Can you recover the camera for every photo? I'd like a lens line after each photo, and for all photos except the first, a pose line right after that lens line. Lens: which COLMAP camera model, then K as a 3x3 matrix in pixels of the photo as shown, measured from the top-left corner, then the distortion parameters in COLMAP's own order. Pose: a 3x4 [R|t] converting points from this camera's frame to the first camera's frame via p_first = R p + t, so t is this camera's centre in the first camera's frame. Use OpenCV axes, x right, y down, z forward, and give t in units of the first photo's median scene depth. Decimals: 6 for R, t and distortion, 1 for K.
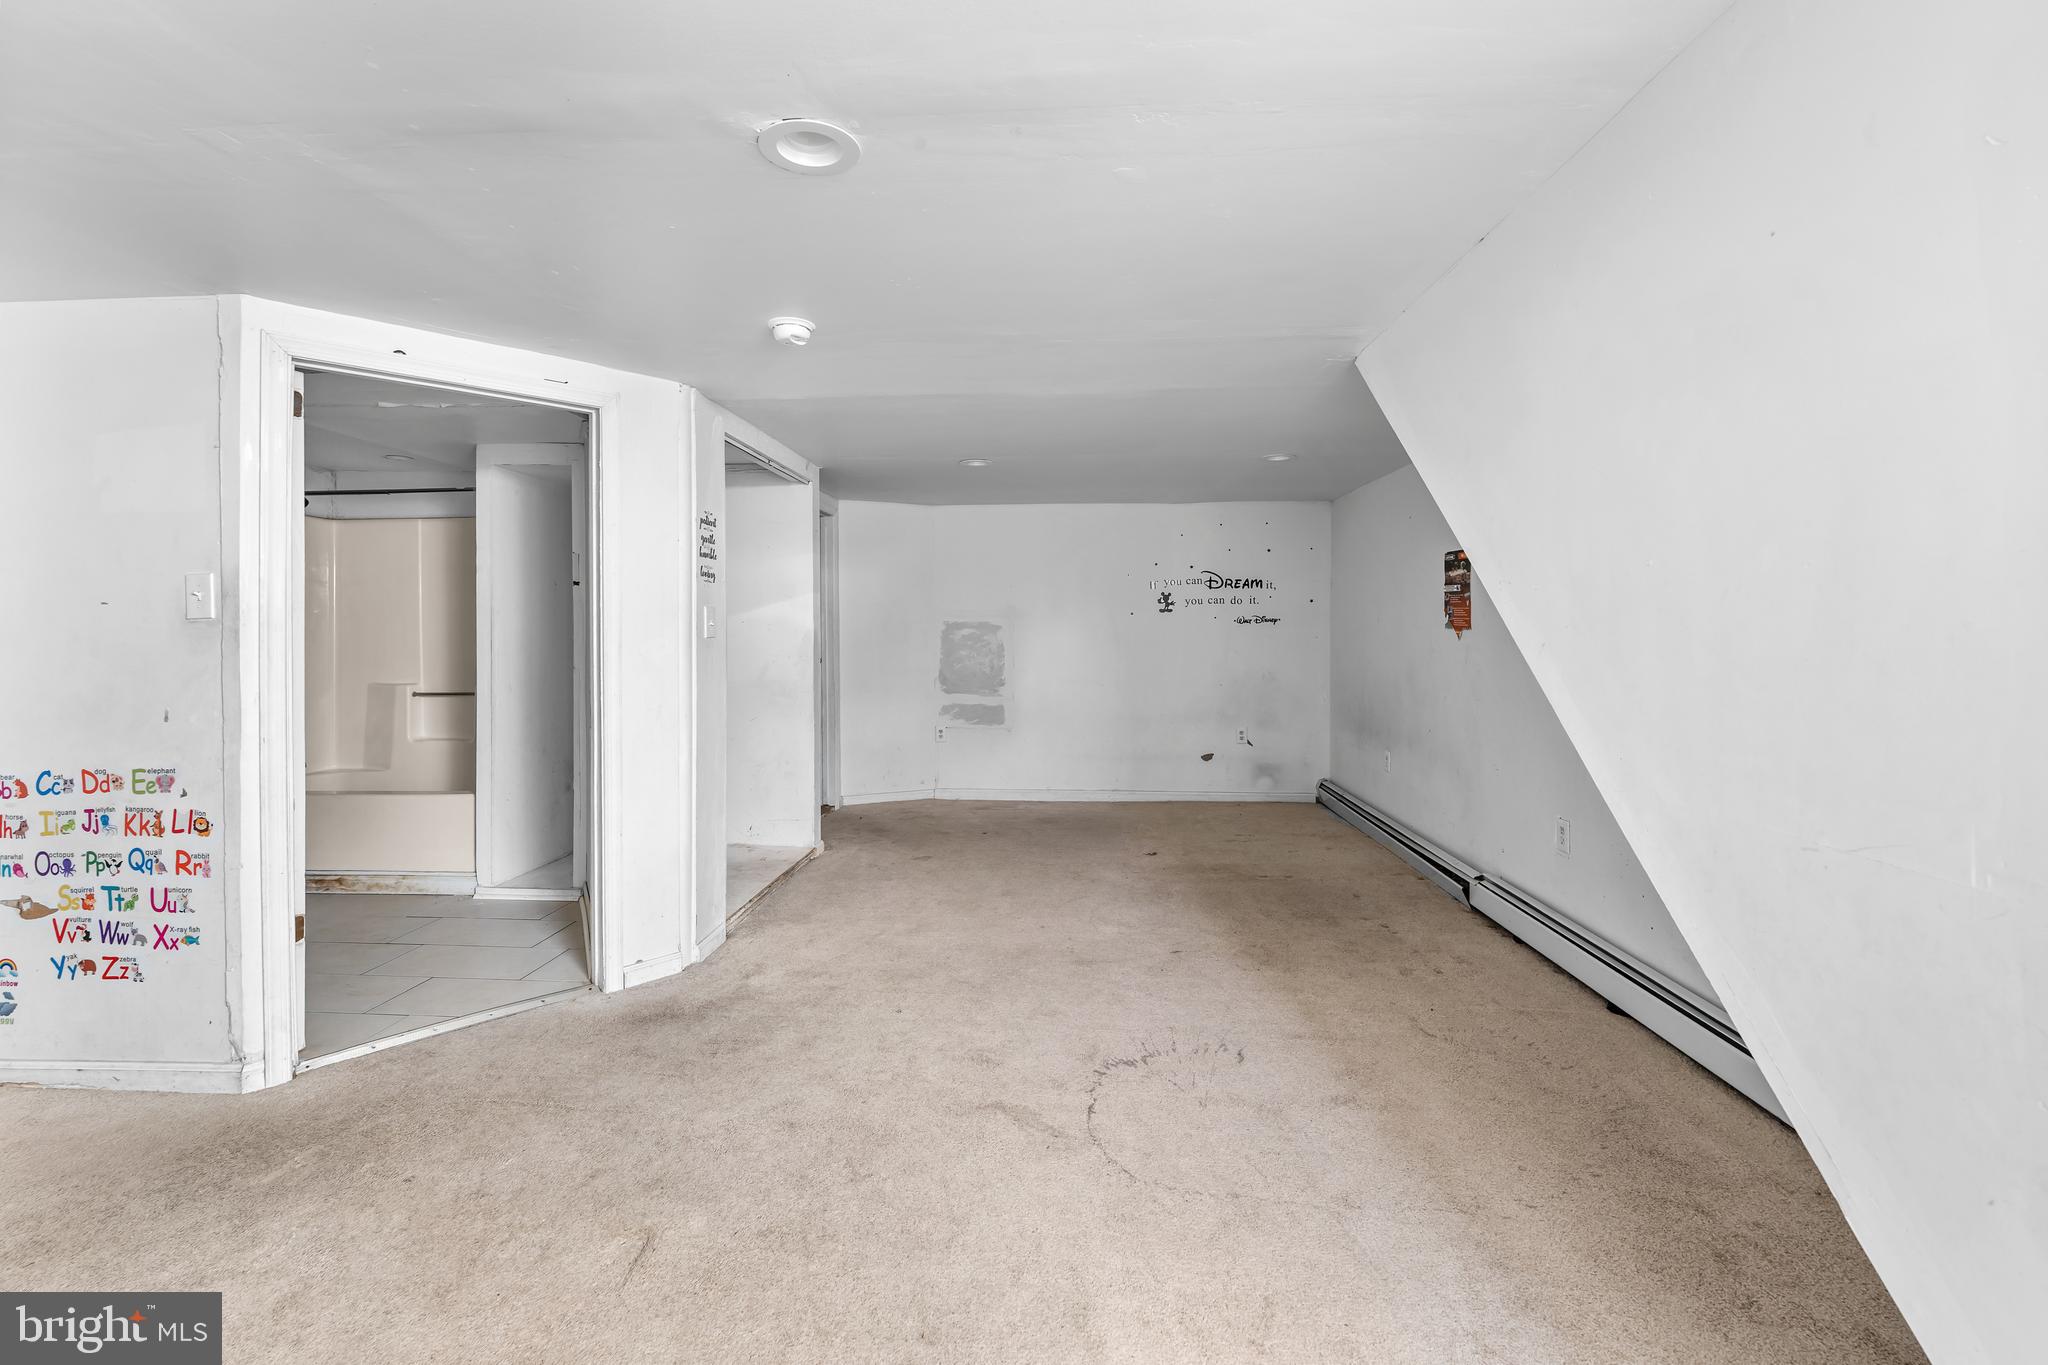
lens RADIAL K [[853.3, 0, 1029.6], [0, 853.3, 632.1], [0, 0, 1]] dist [0.001146, -0.000203]
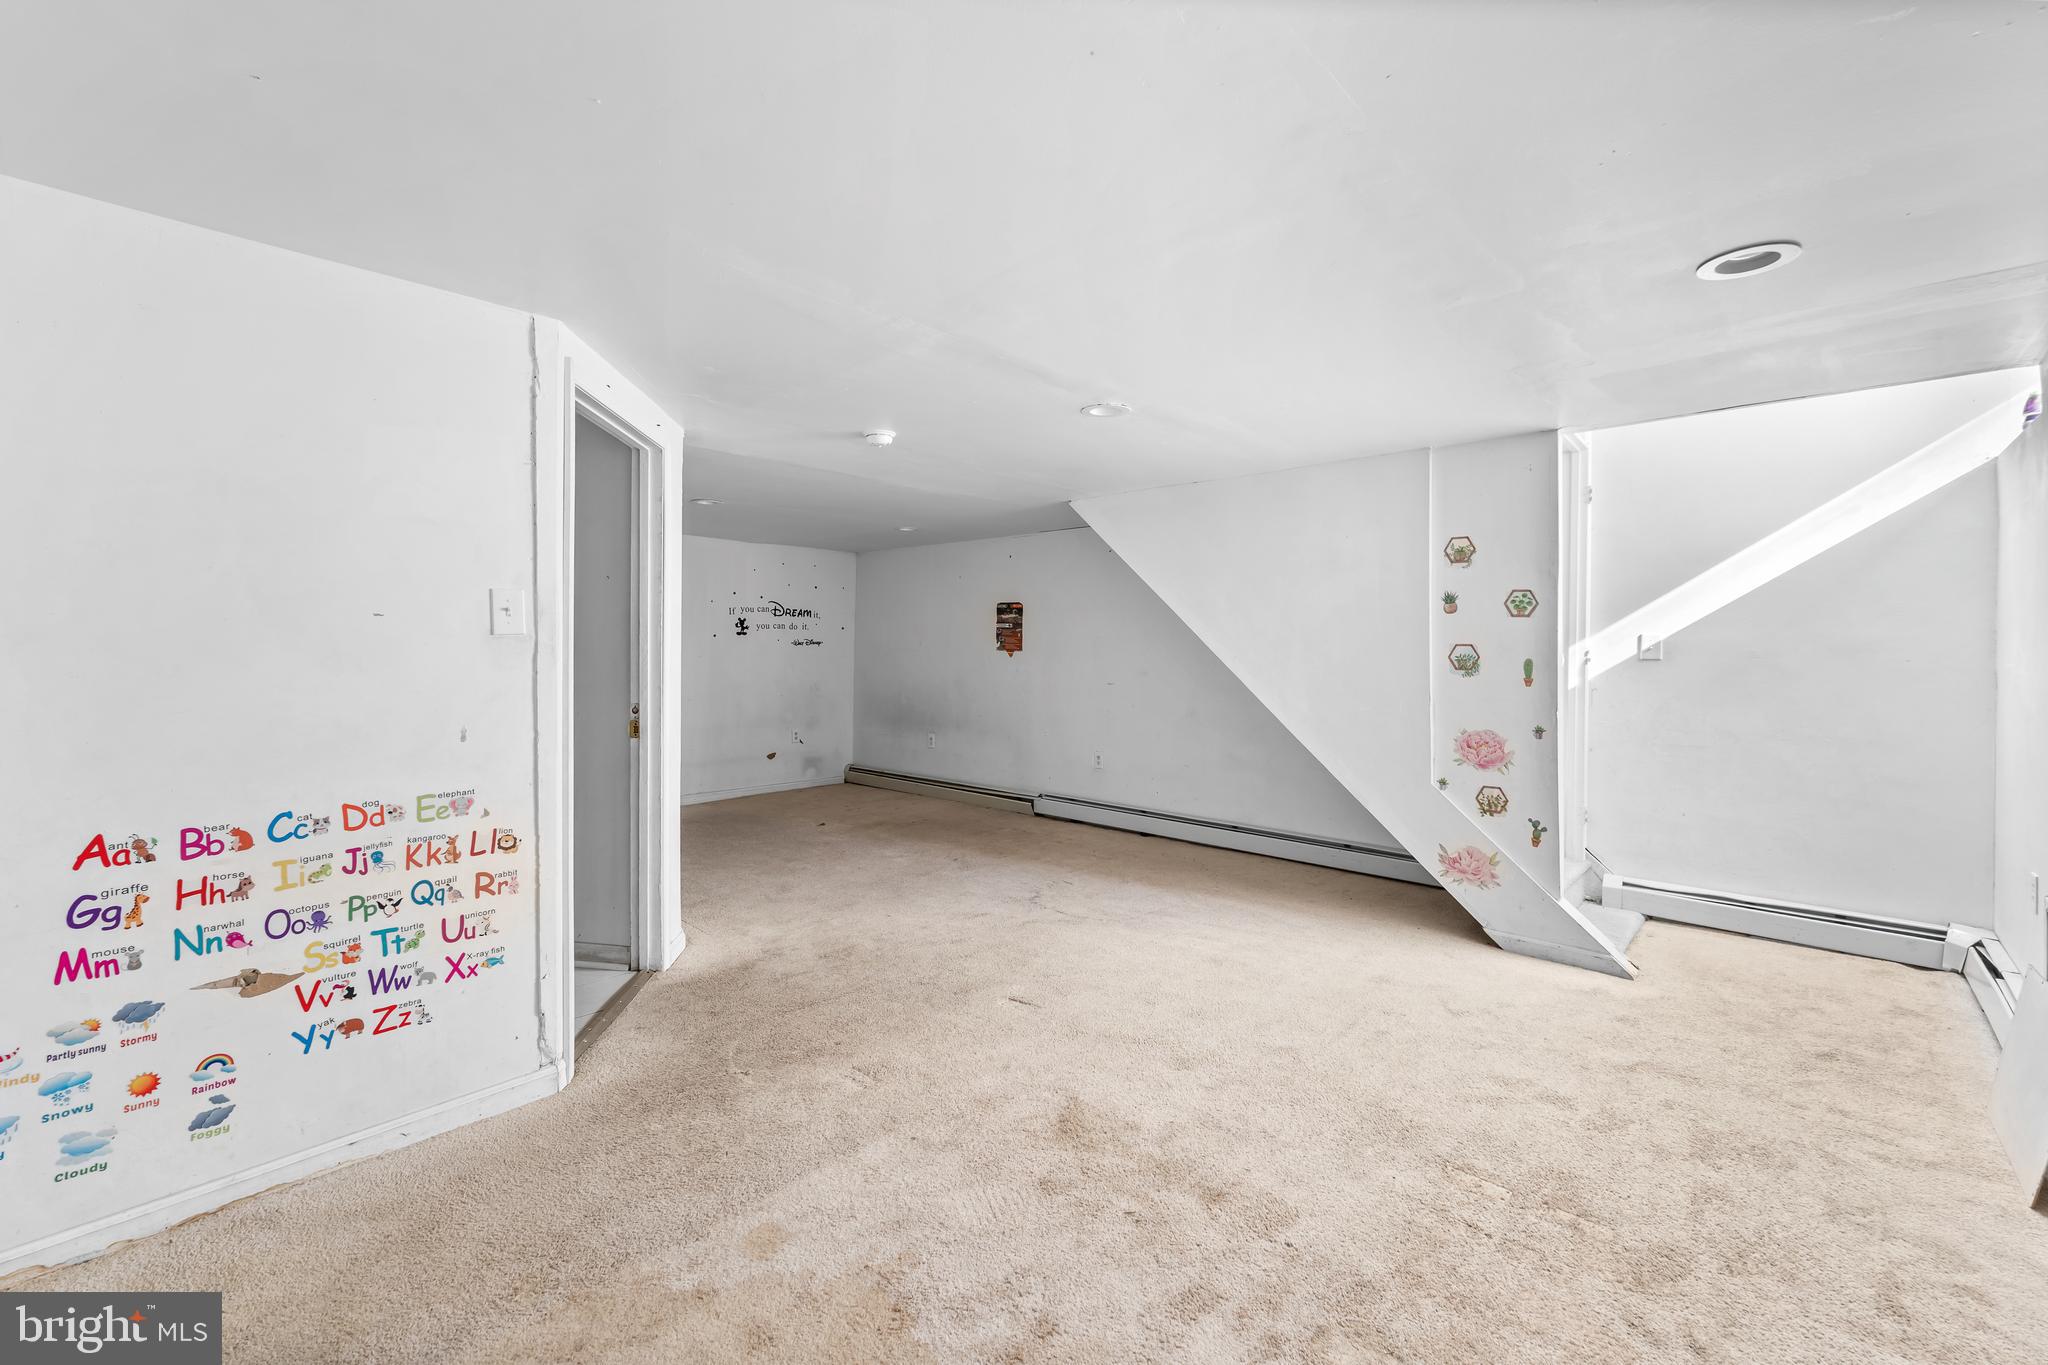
lens RADIAL K [[853.3, 0, 1021.5], [0, 853.3, 669.1], [0, 0, 1]] dist [0.001146, -0.000203]
pose [[0.630338, -0.011583, 0.776234, -1.346242], [-0.002937, 0.999846, 0.017305, 0.005864], [-0.776315, -0.013188, 0.630207, -0.084324]]
